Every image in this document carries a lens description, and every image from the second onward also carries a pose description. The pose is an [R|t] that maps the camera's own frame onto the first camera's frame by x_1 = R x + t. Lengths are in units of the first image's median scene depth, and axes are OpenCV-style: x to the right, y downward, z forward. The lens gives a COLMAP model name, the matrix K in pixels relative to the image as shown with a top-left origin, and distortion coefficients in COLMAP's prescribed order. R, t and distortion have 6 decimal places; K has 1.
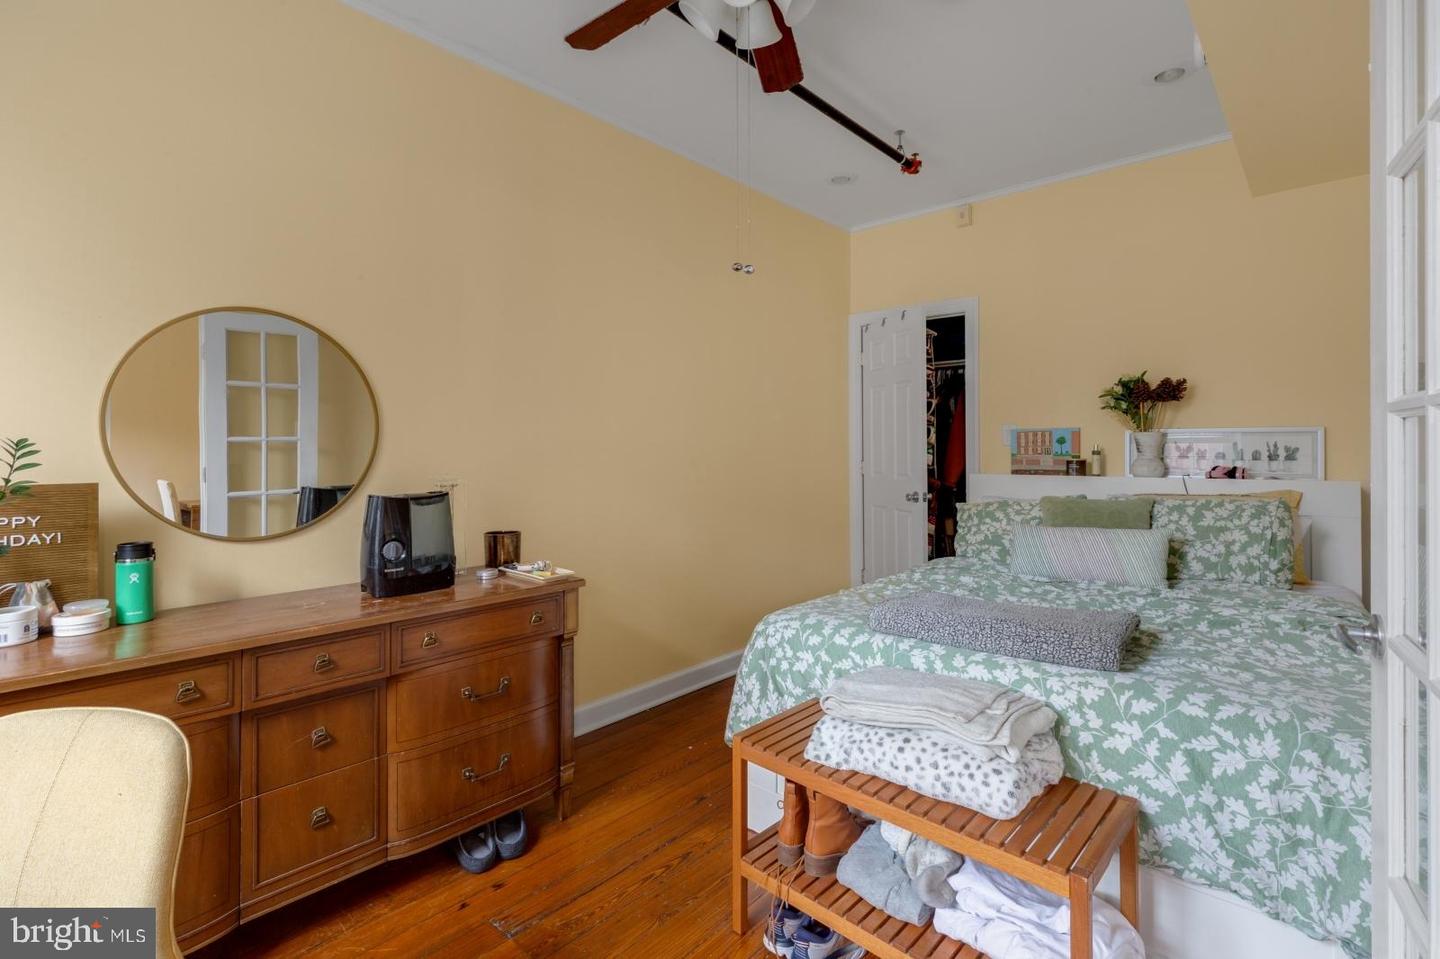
lens RADIAL K [[676.5, 0, 720.2], [0, 676.5, 465.2], [0, 0, 1]] dist [-0.001542, 0.005948]
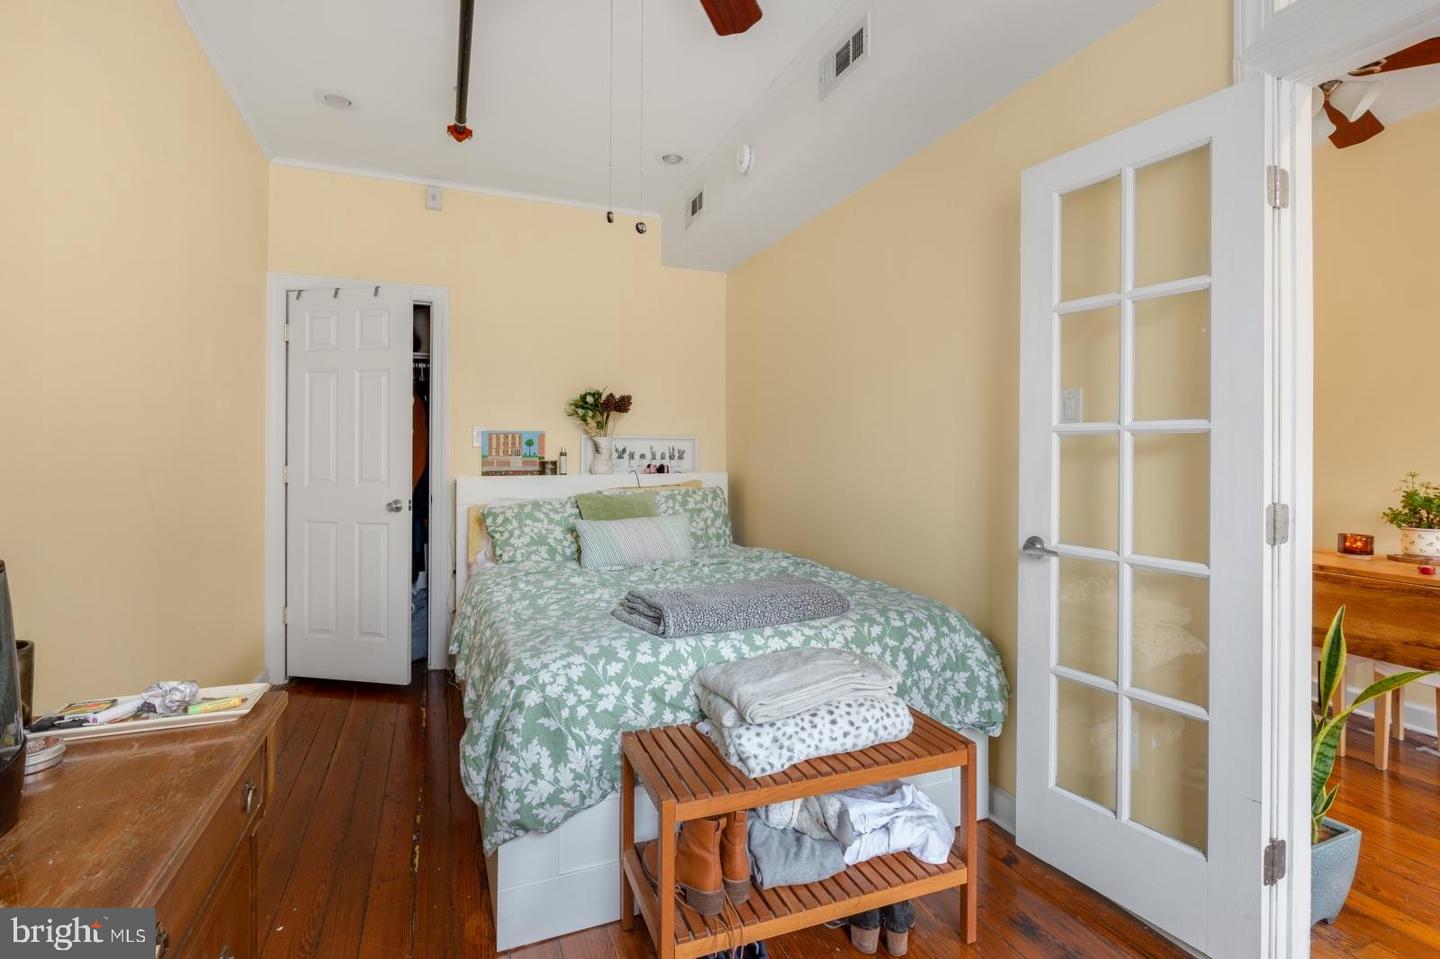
lens RADIAL K [[676.5, 0, 715.9], [0, 676.5, 450.3], [0, 0, 1]] dist [-0.001542, 0.005948]
pose [[0.425676, 0.005035, 0.904862, -0.570443], [0.020812, 0.999666, -0.015353, -0.003712], [-0.904637, 0.025367, 0.425428, 0.492312]]
